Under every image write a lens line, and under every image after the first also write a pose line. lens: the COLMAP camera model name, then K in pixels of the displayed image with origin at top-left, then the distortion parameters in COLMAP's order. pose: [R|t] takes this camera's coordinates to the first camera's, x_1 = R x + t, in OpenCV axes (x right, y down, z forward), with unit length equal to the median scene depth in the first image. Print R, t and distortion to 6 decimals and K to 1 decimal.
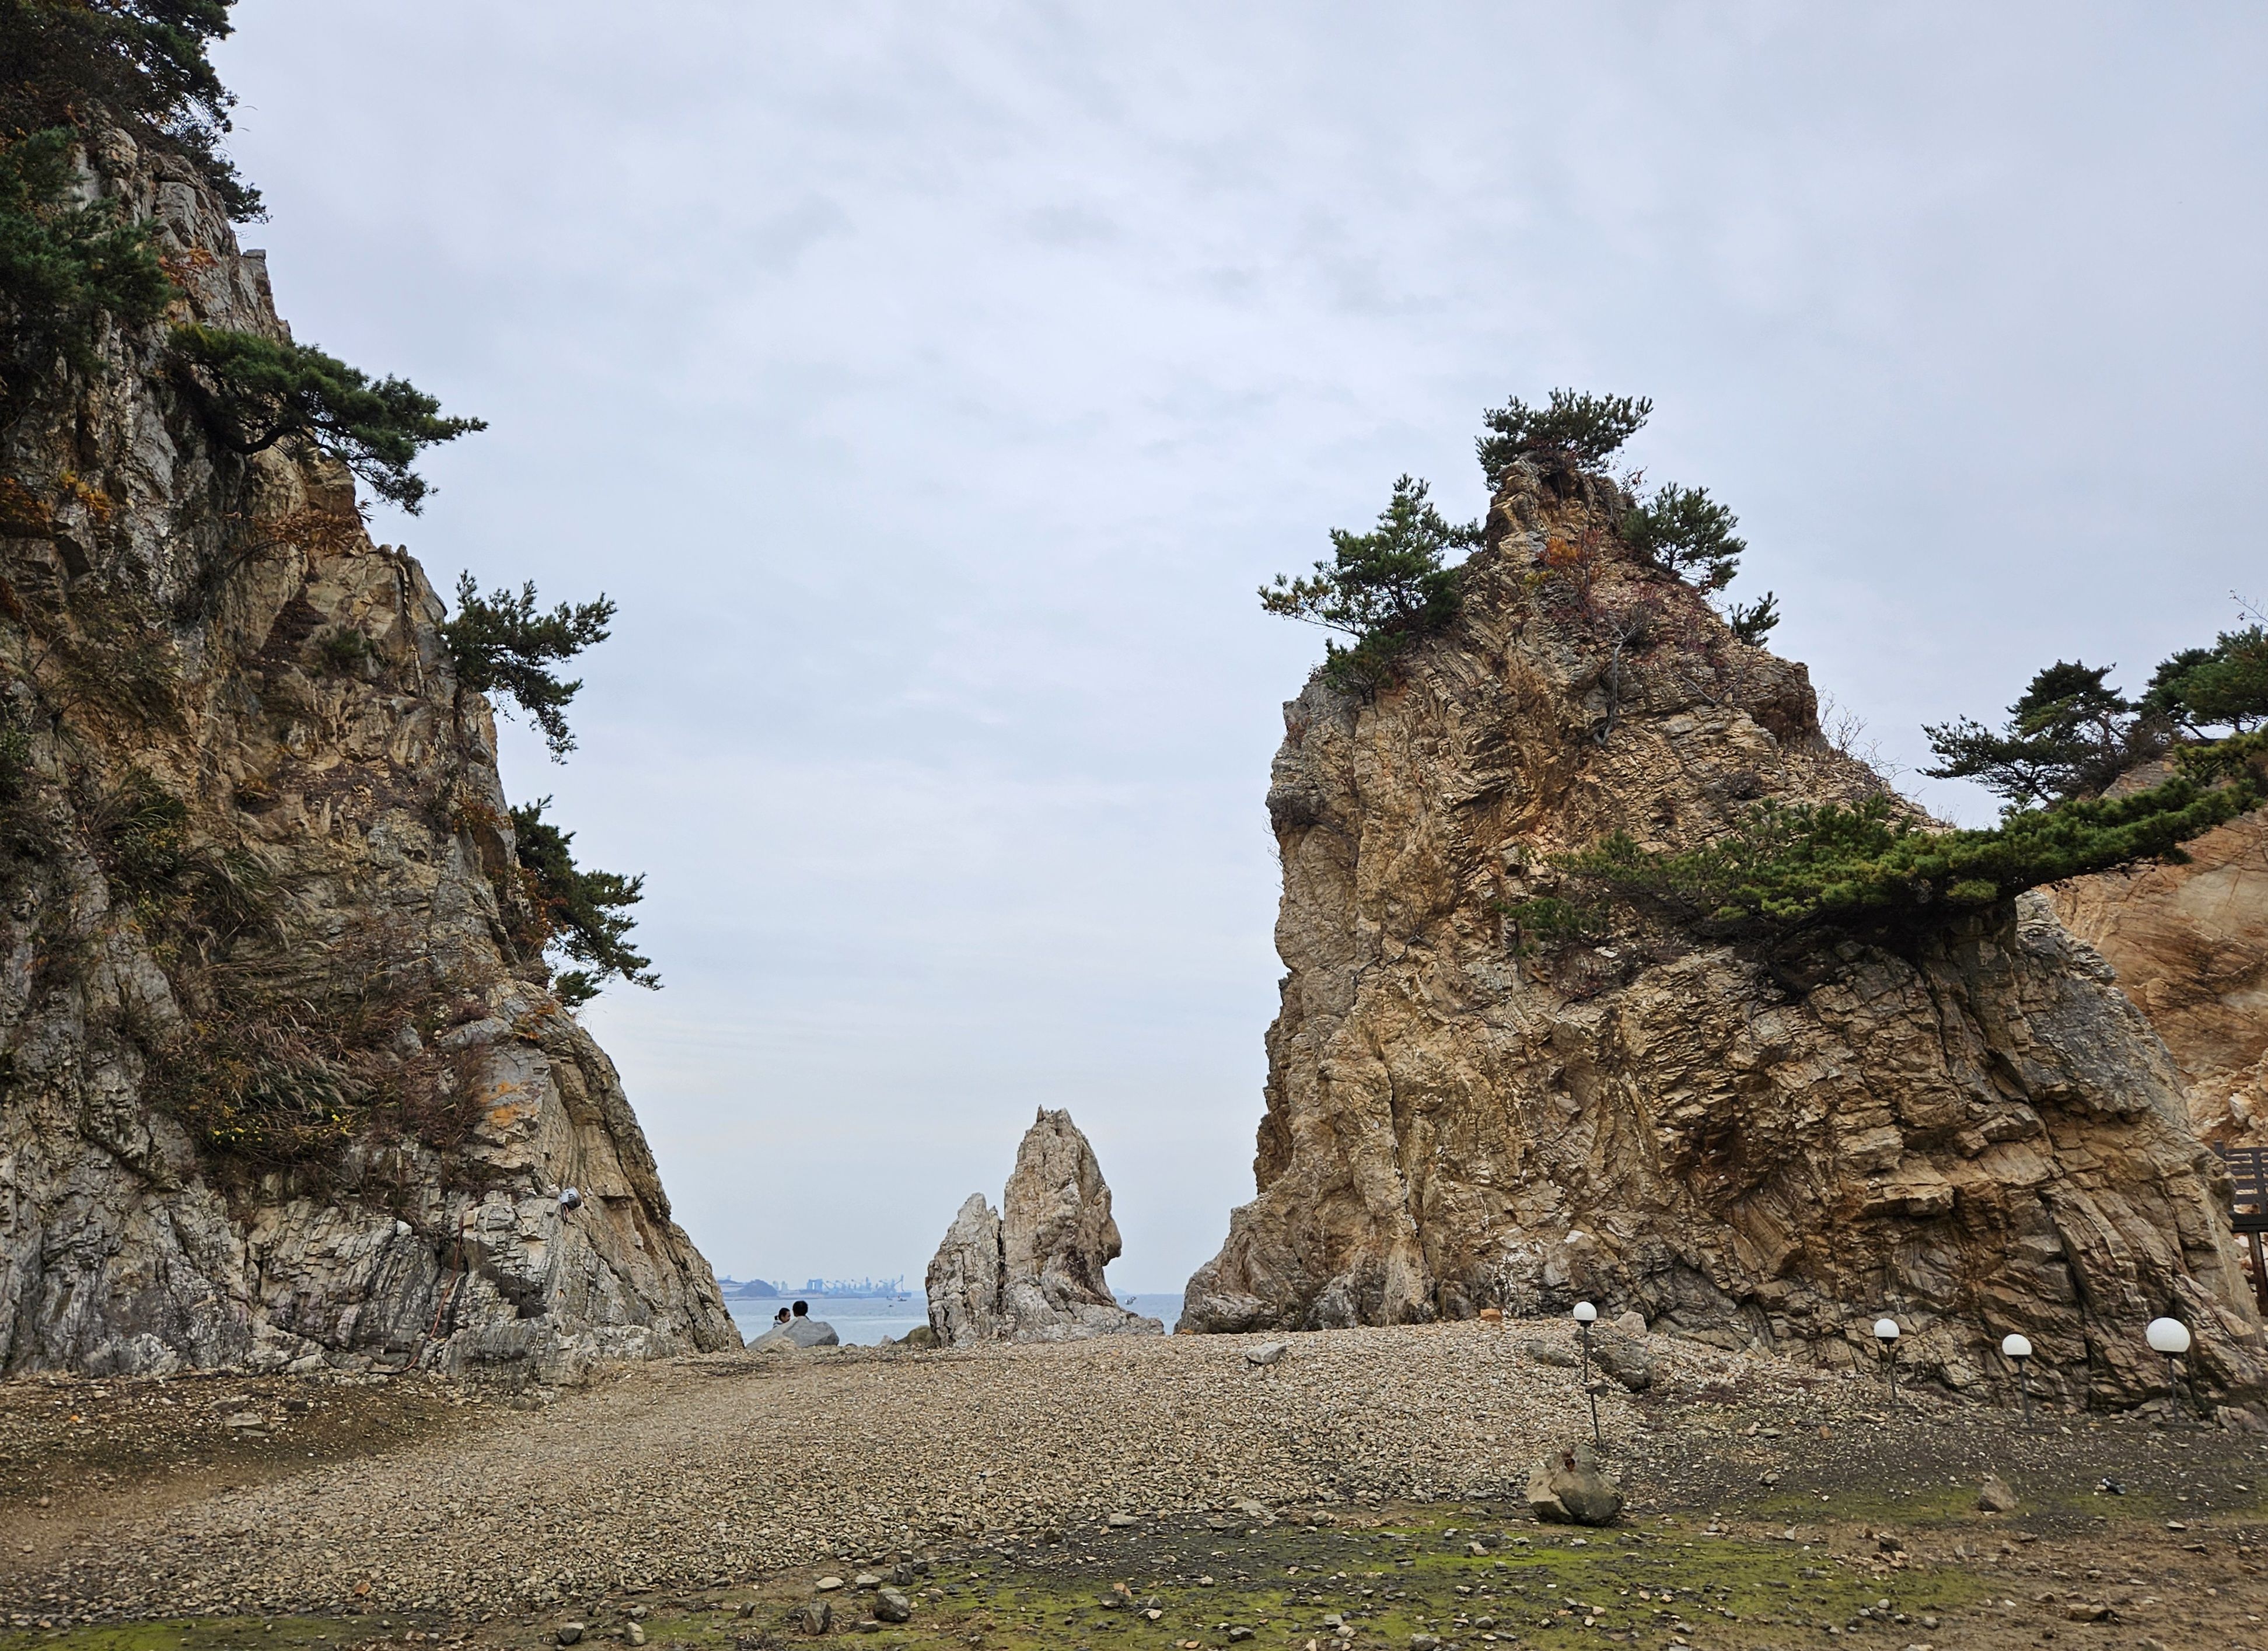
lens RADIAL K [[1732.5, 0, 1147.5], [0, 1732.5, 853.5], [0, 0, 1]] dist [0.059926, -0.032534]
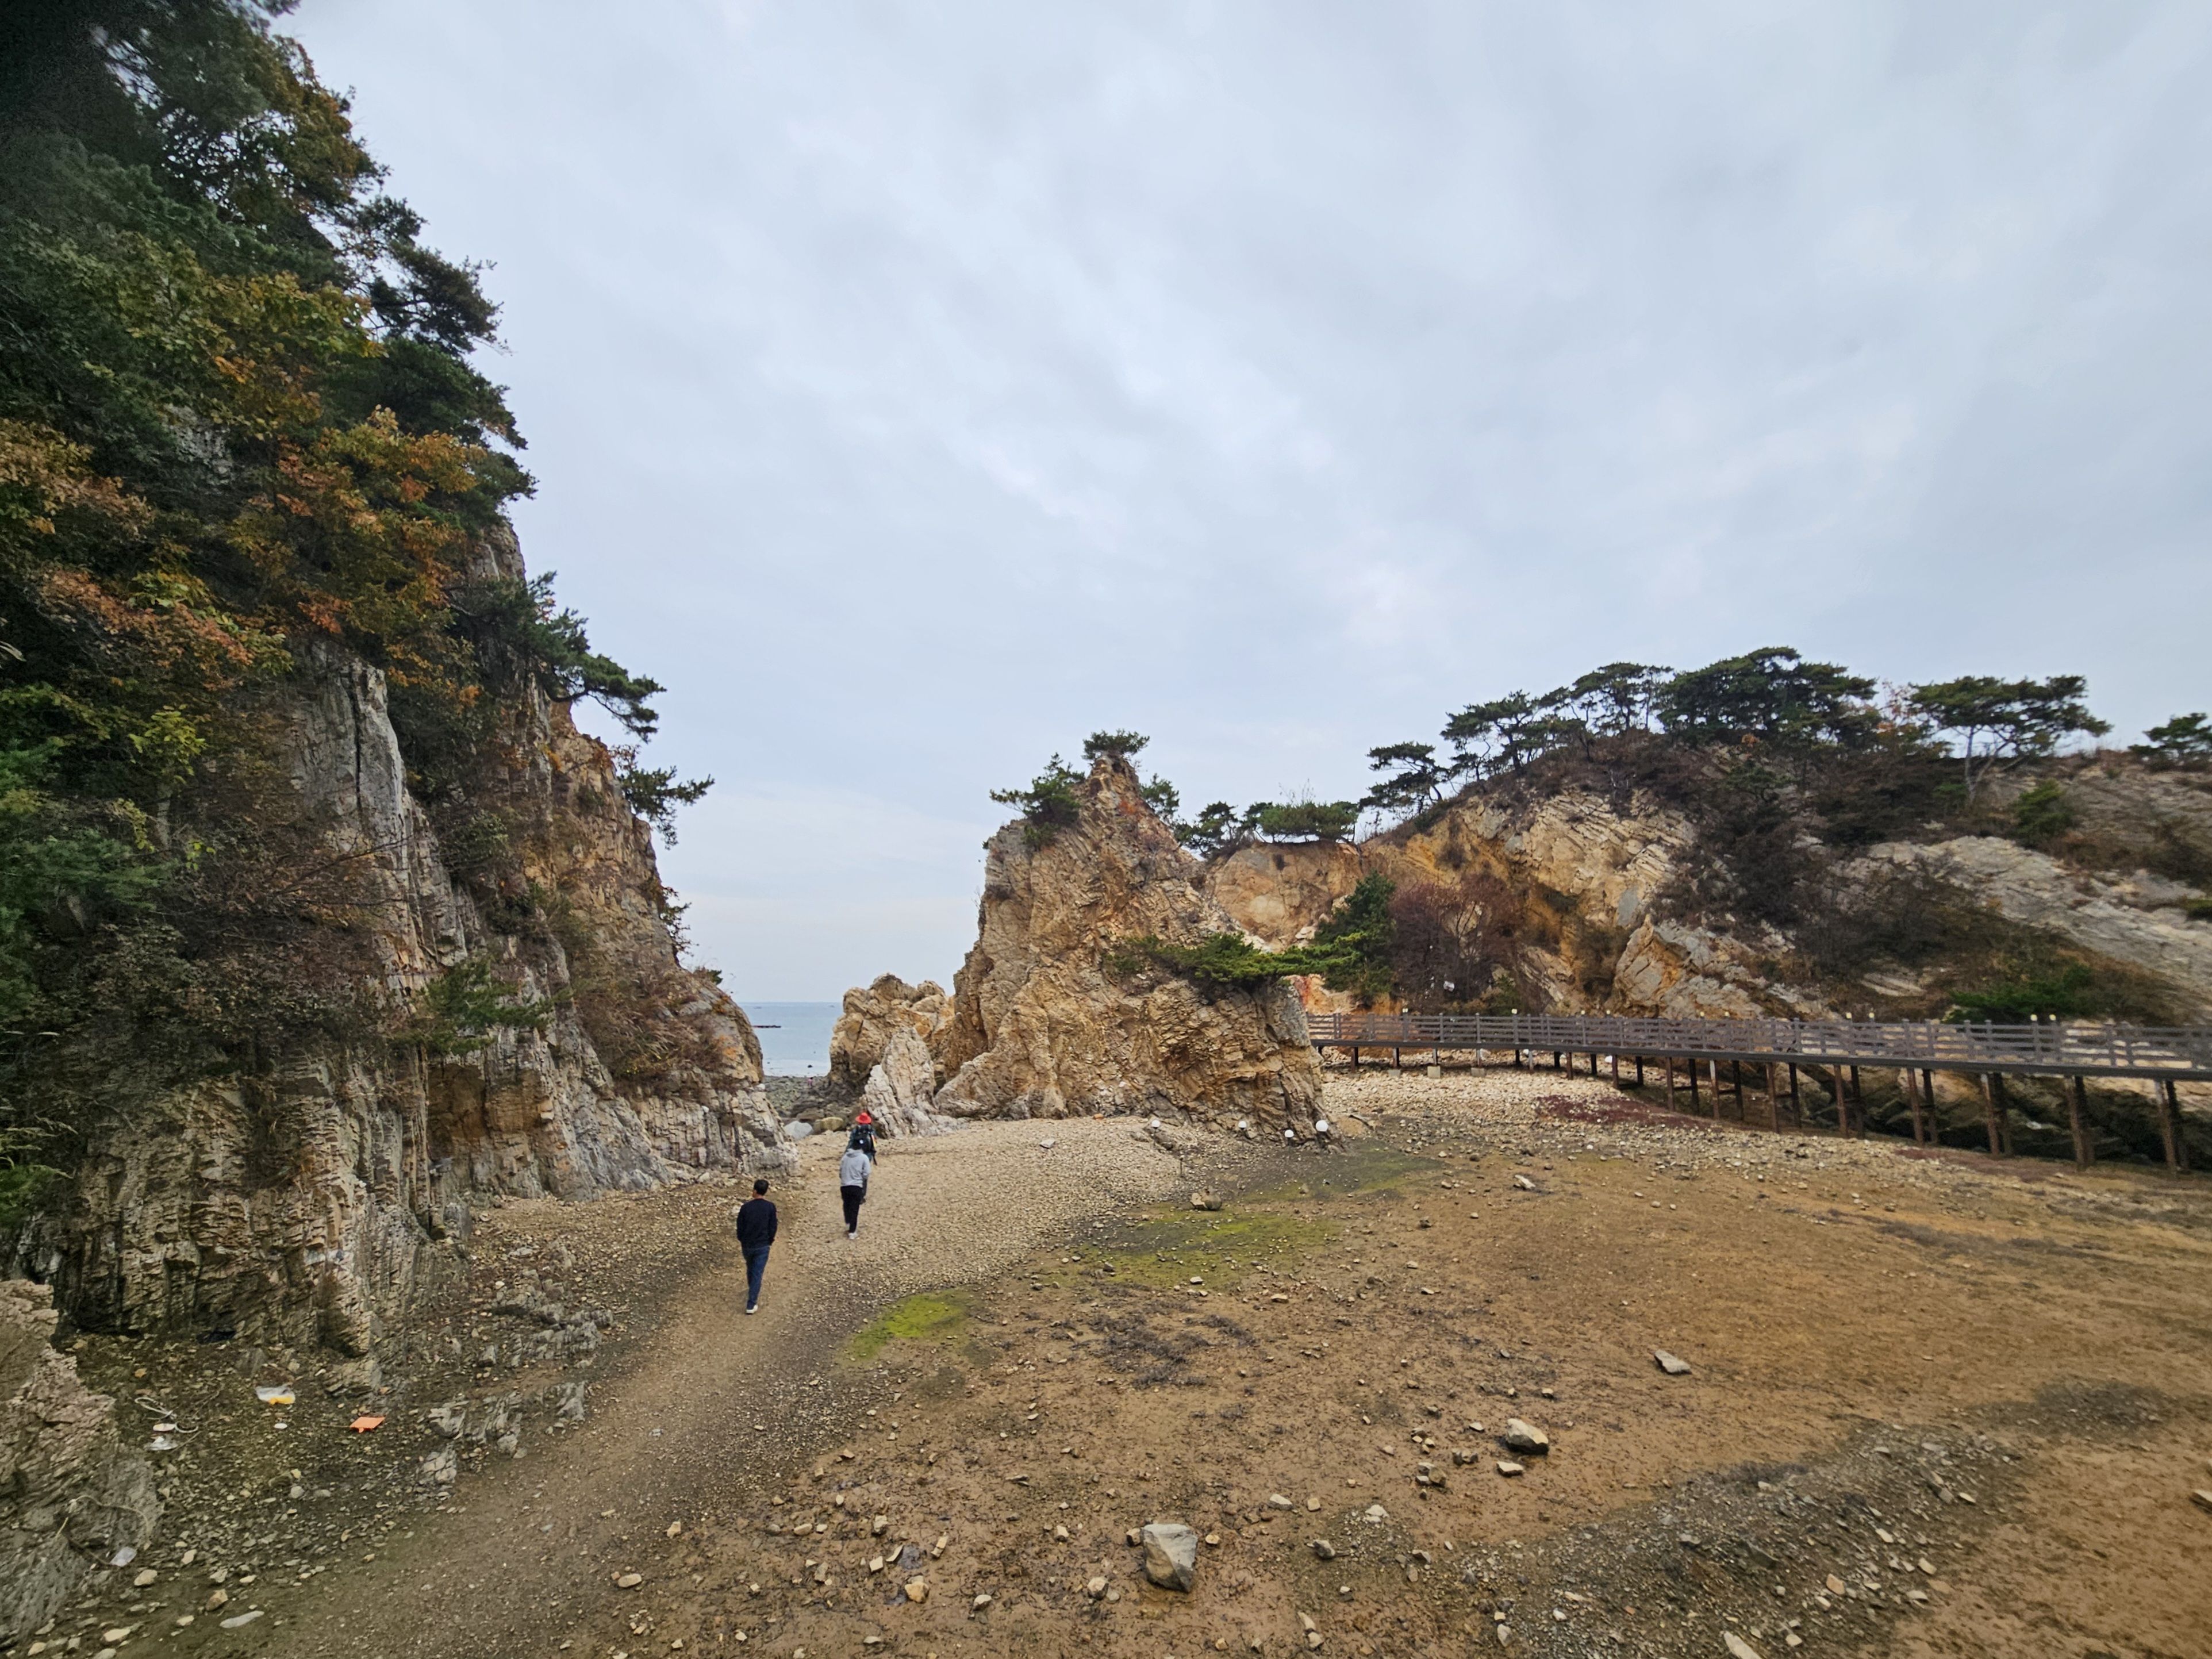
lens RADIAL K [[965.6, 0, 1120.0], [0, 965.6, 844.8], [0, 0, 1]] dist [-0.004026, 0.004213]
pose [[0.878492, 0.088038, 0.469576, -0.479039], [-0.127325, 0.990470, 0.052505, -0.217557], [-0.460479, -0.105914, 0.881329, -0.260977]]
